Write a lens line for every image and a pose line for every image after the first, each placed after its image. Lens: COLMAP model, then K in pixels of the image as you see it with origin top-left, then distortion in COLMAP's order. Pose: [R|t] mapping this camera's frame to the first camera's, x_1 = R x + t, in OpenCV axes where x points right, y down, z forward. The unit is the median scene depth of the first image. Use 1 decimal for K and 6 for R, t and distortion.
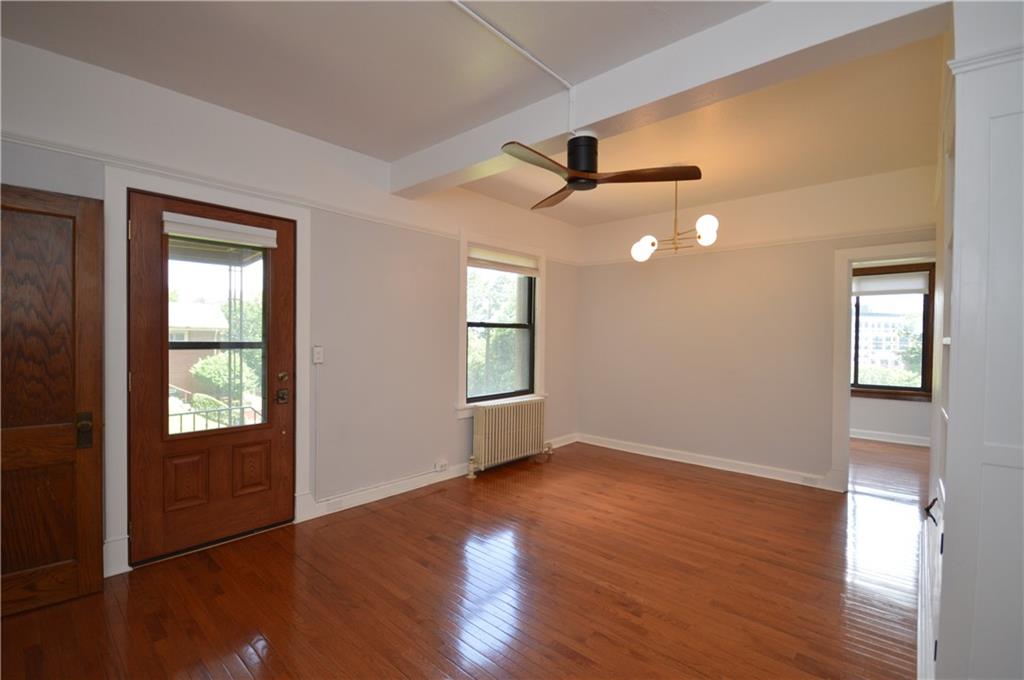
lens RADIAL K [[456.1, 0, 508.9], [0, 456.1, 345.1], [0, 0, 1]] dist [-0.003226, -0.000370]
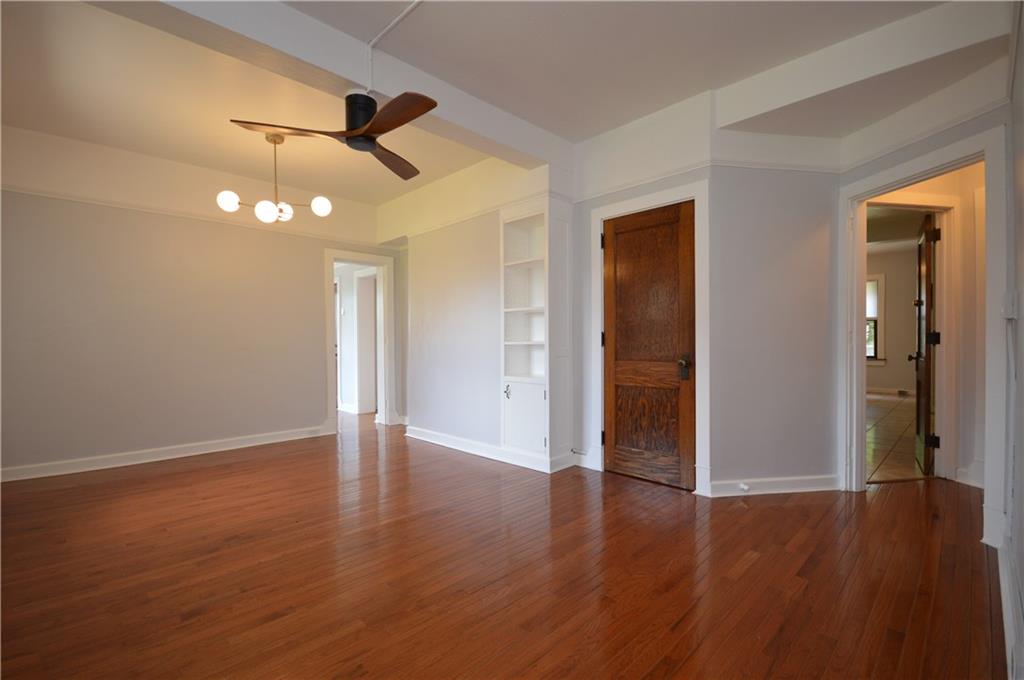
lens RADIAL K [[456.1, 0, 508.9], [0, 456.1, 345.1], [0, 0, 1]] dist [-0.003226, -0.000370]
pose [[0.066794, -0.020356, 0.997559, -0.575296], [0.022860, 0.999561, 0.018866, 0.054677], [-0.997505, 0.021544, 0.067230, 0.425197]]
